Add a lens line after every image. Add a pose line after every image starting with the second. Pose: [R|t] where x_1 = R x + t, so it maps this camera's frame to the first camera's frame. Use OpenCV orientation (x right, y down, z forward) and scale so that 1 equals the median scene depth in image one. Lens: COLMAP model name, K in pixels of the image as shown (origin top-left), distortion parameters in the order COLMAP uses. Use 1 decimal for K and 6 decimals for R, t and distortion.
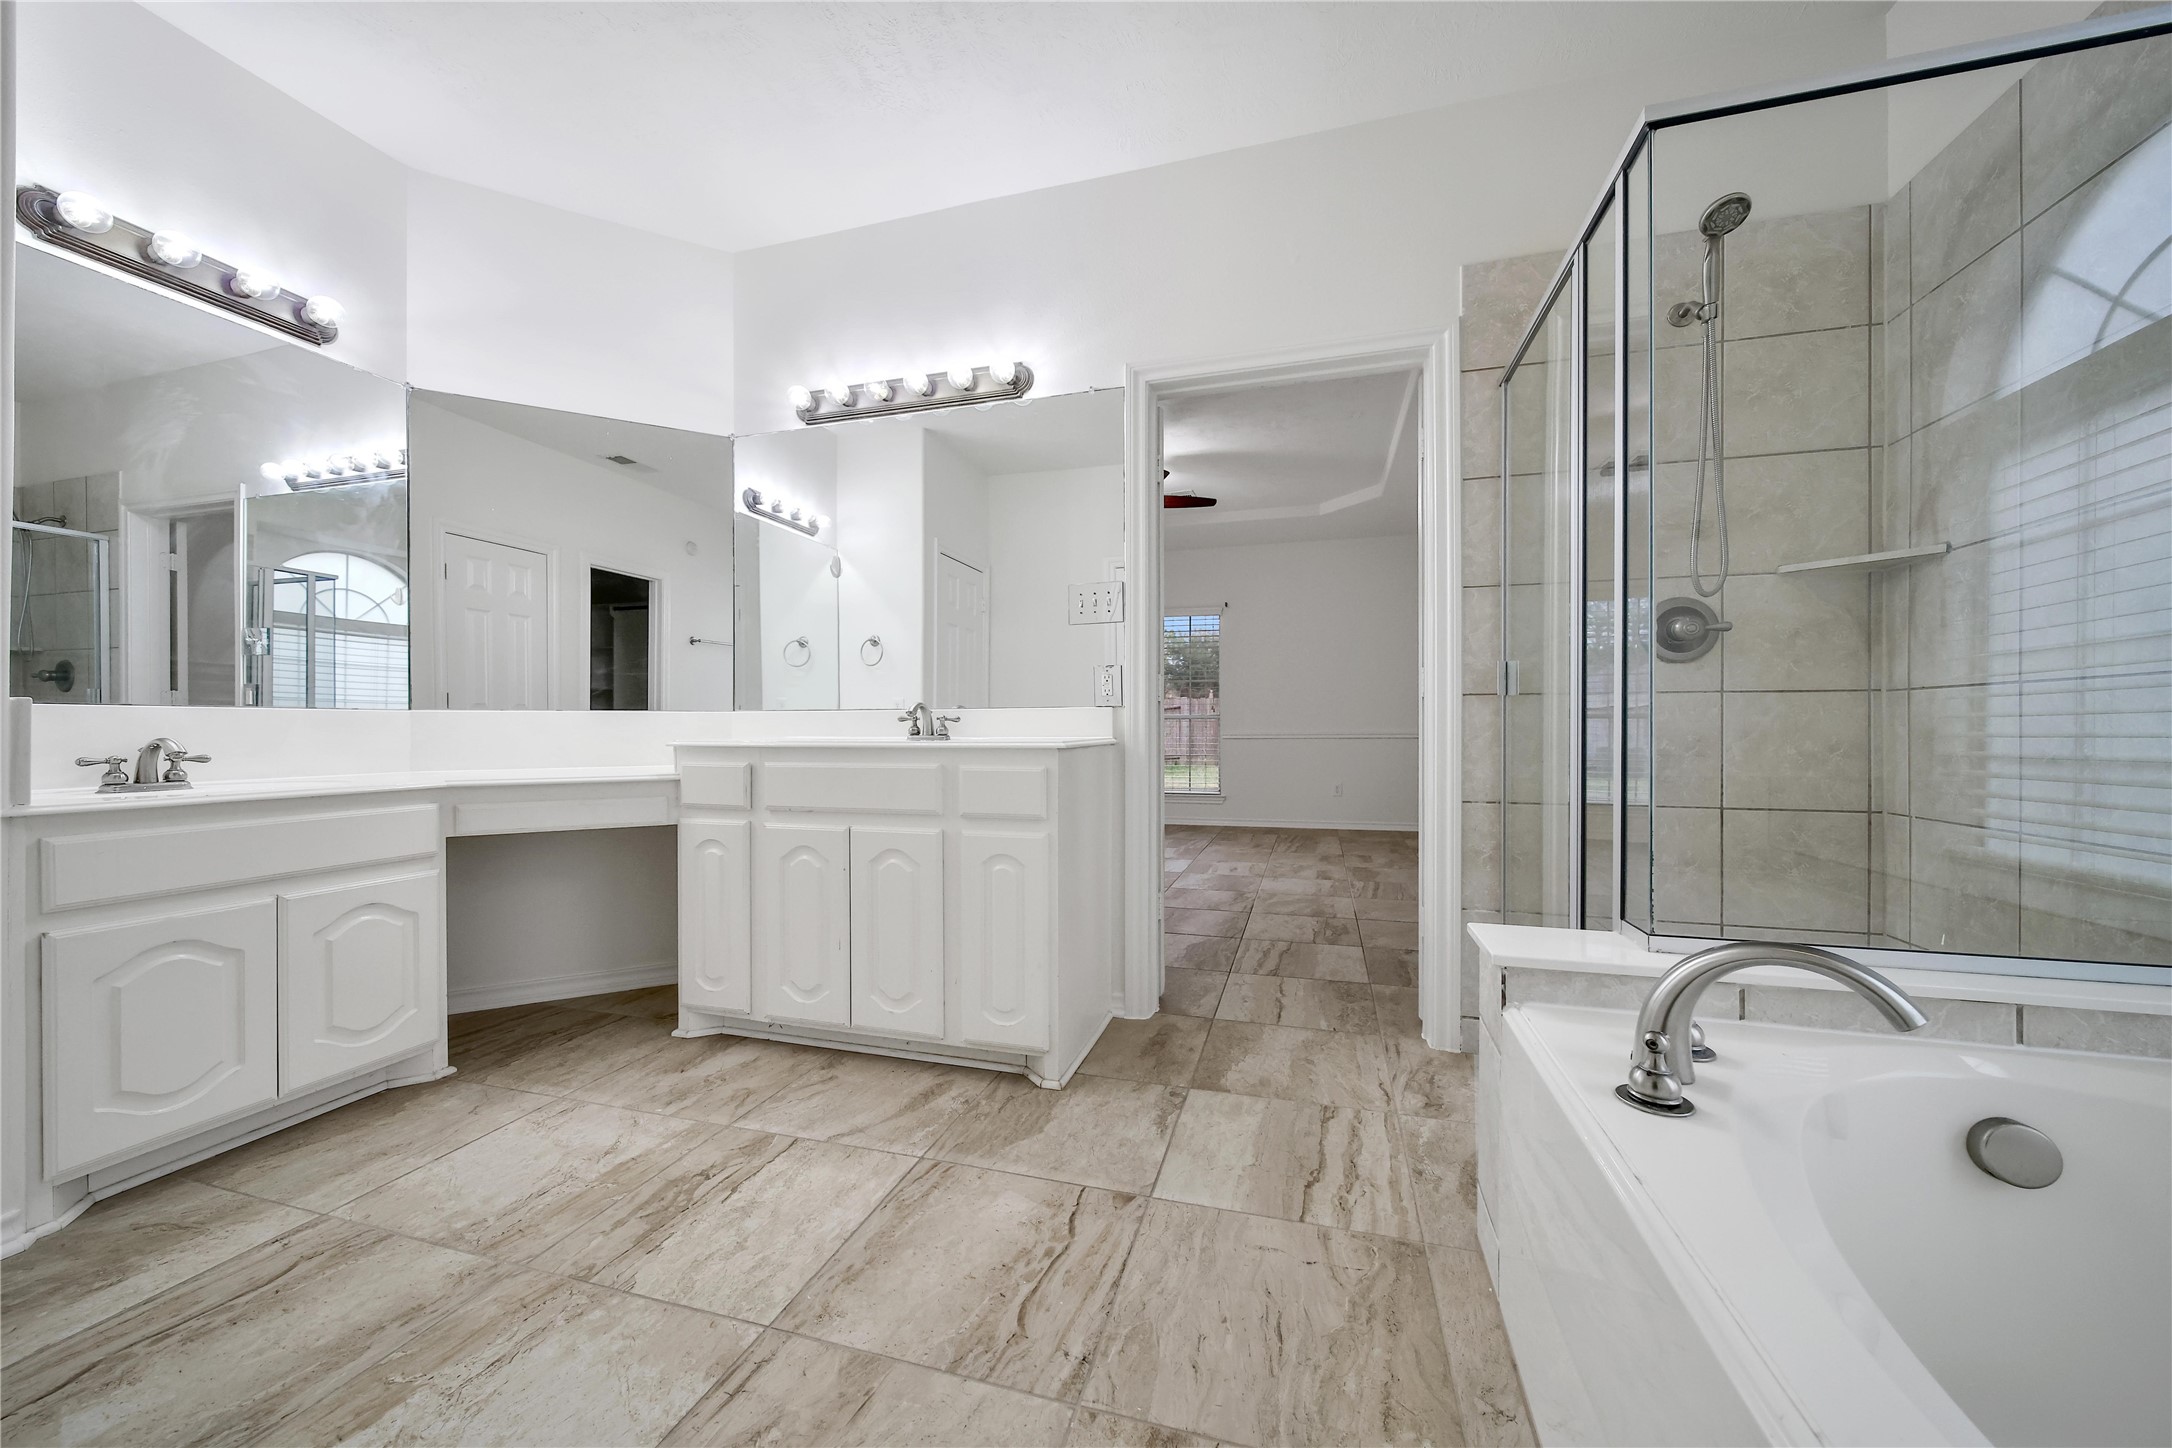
lens RADIAL K [[779.3, 0, 1057.4], [0, 779.3, 730.5], [0, 0, 1]] dist [0.002171, -0.001860]
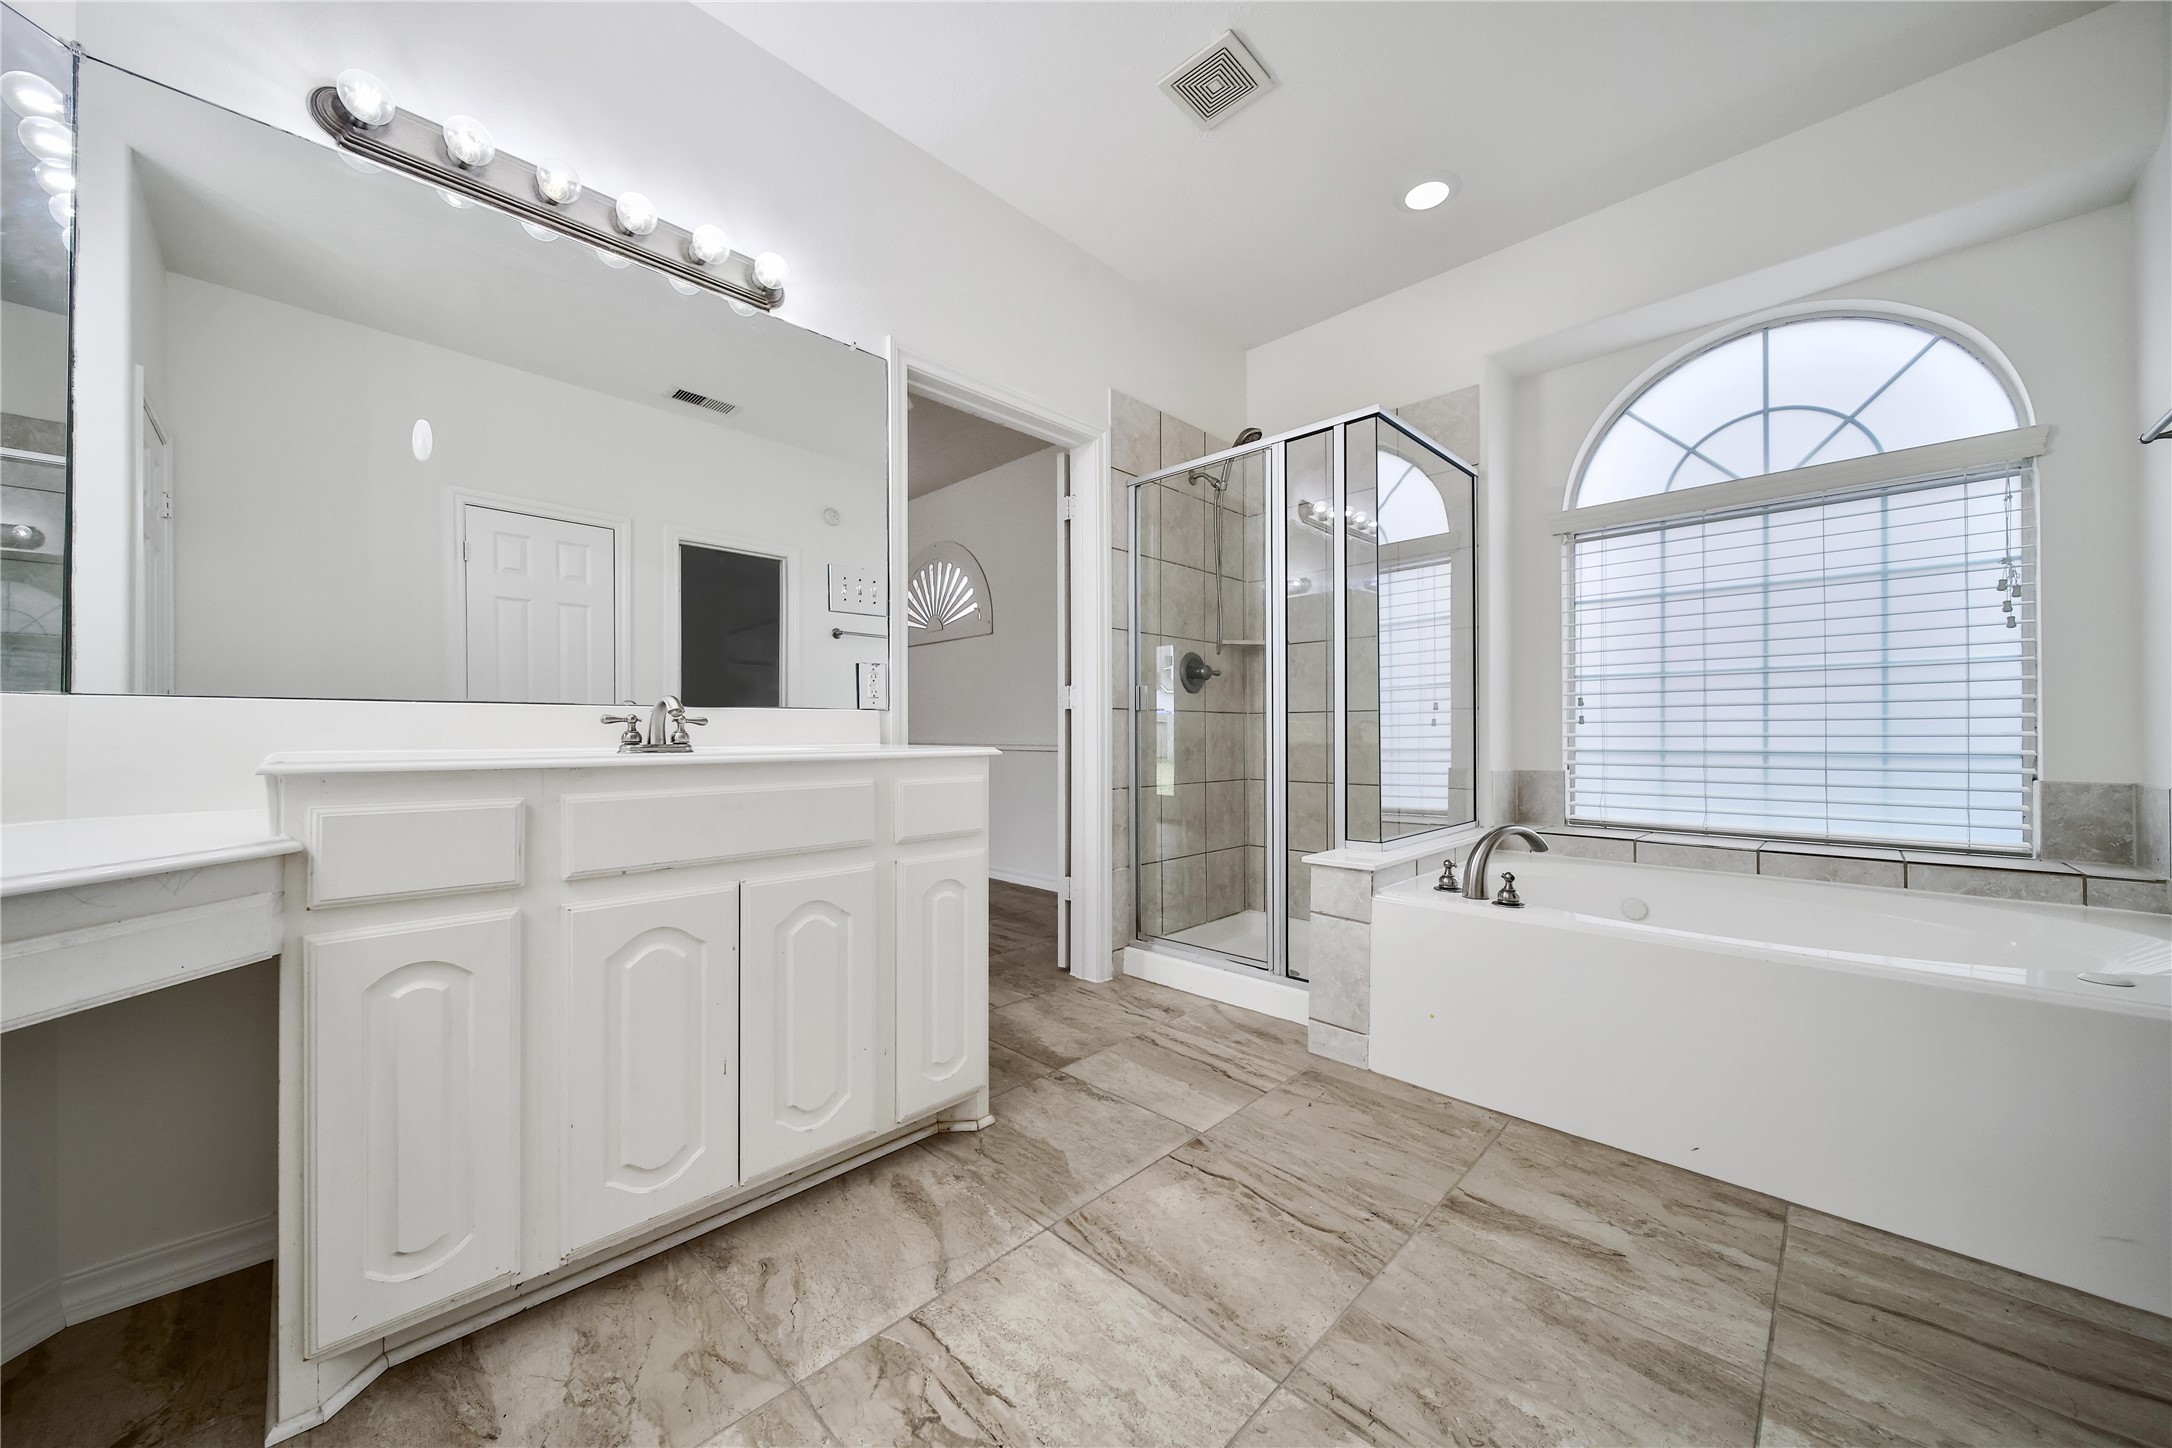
lens RADIAL K [[789.3, 0, 1091.3], [0, 789.3, 733.8], [0, 0, 1]] dist [-0.000878, -0.000463]
pose [[0.464573, 0.000760, 0.885535, -0.812611], [0.004812, 0.999983, -0.003382, 0.000587], [-0.885522, 0.005832, 0.464561, 0.477243]]
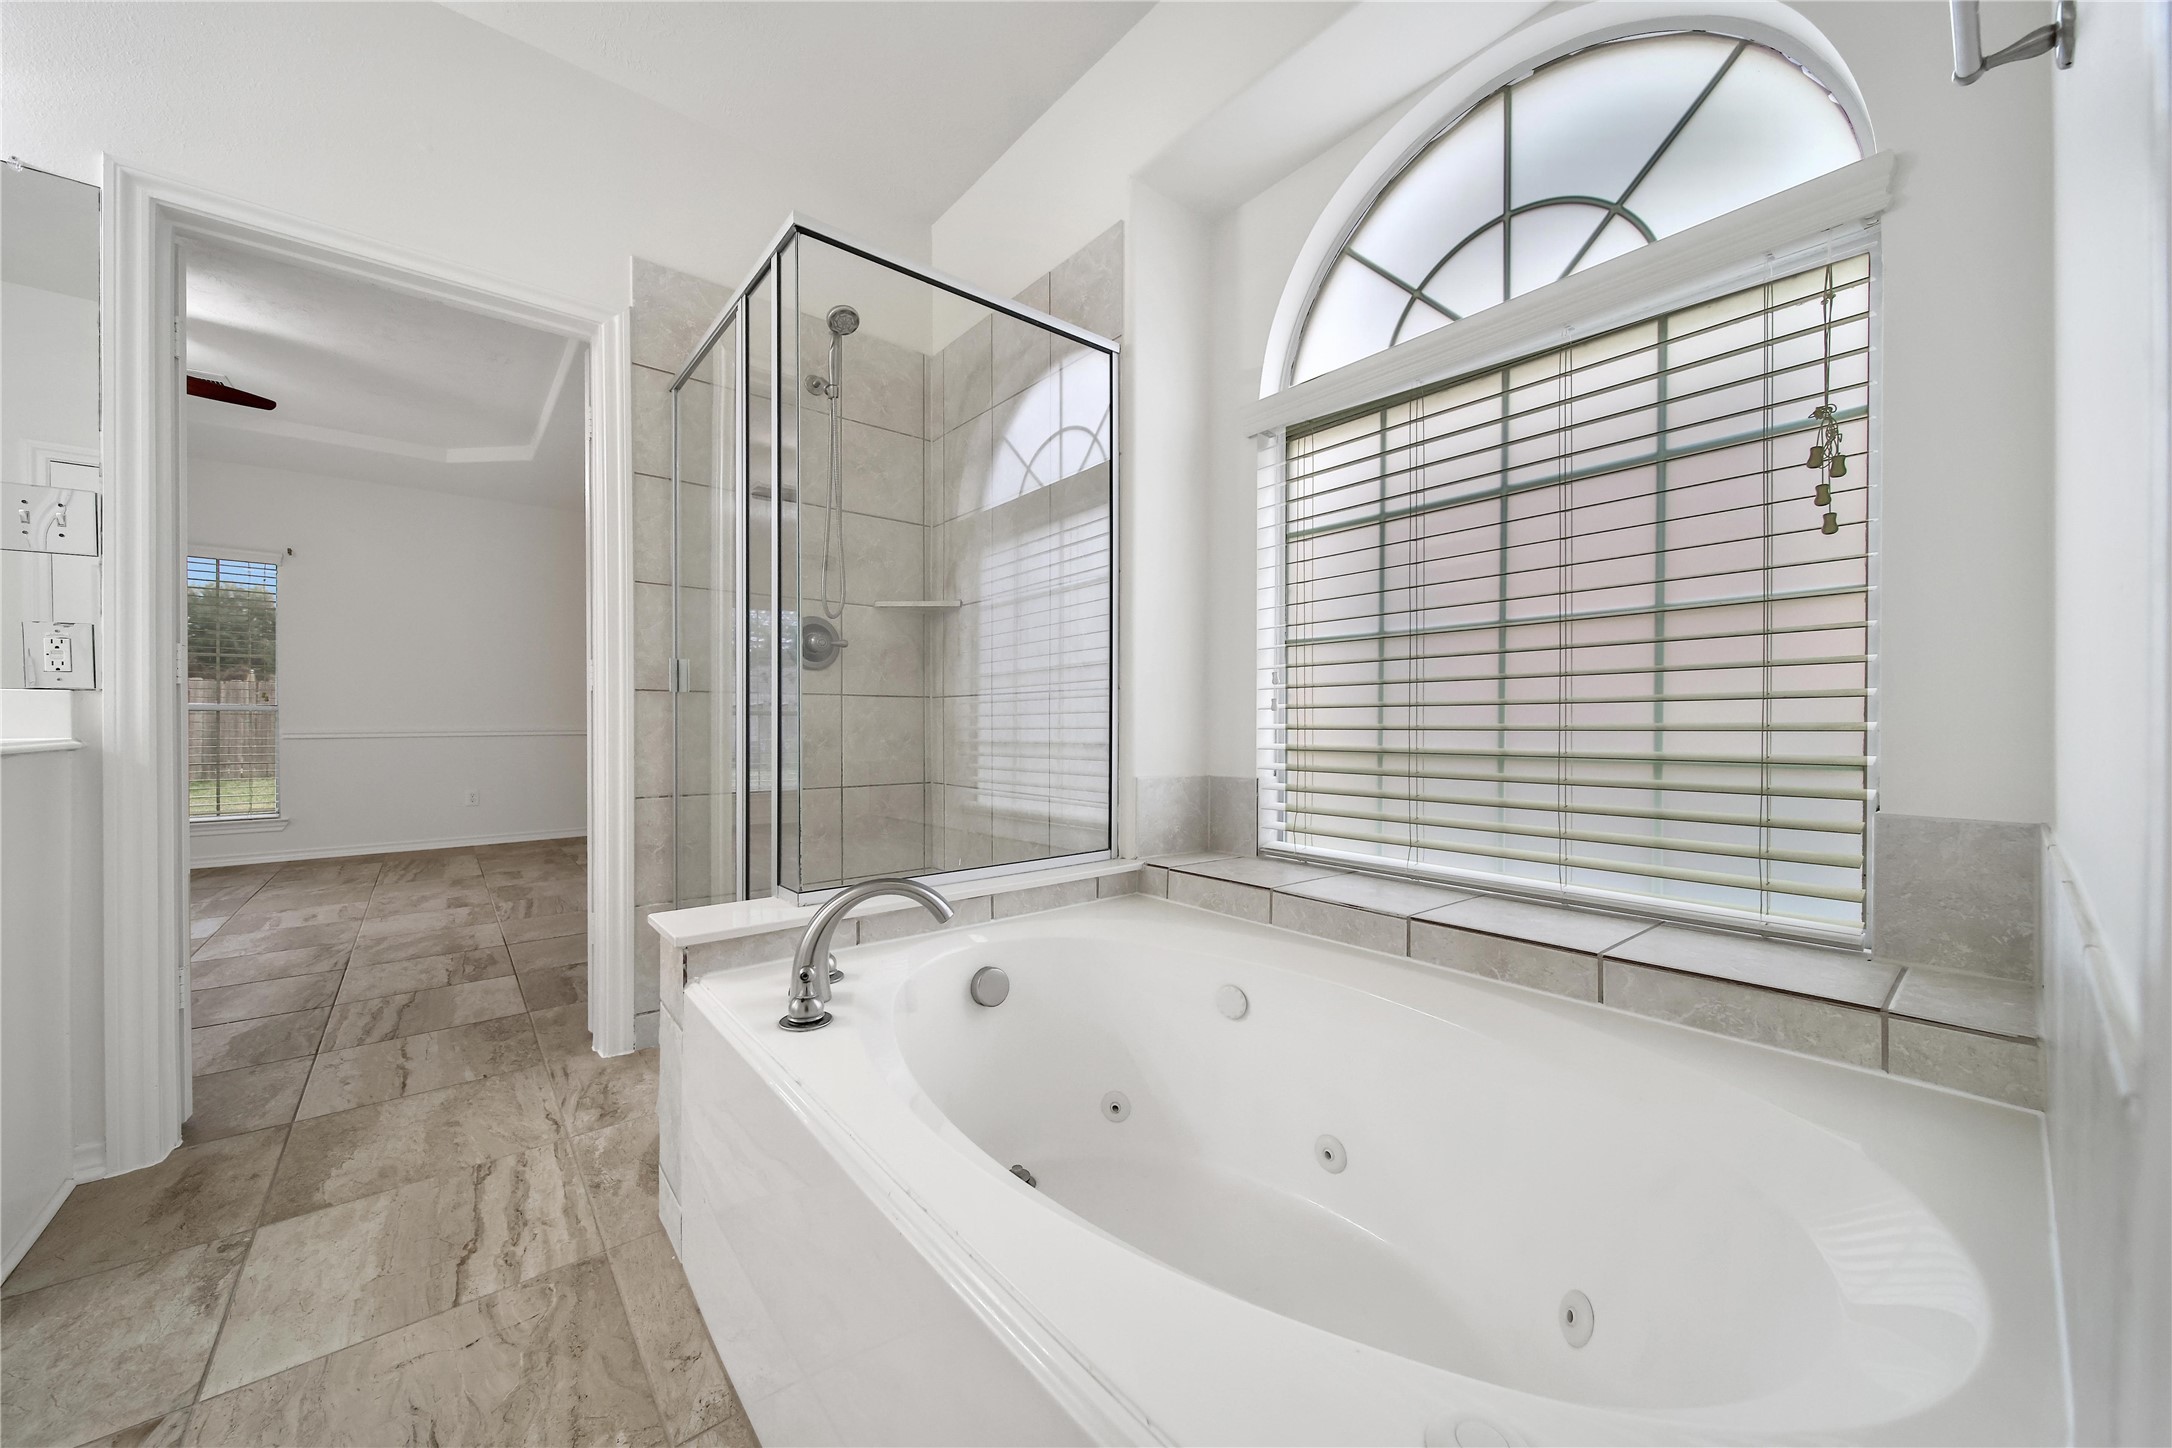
lens RADIAL K [[809.4, 0, 1073.0], [0, 809.4, 726.1], [0, 0, 1]] dist [-0.000737, -0.000505]
pose [[0.548936, -0.002753, 0.835860, -0.038935], [0.003085, 0.999994, 0.001268, 0.000574], [-0.835859, 0.001883, 0.548942, -0.033394]]
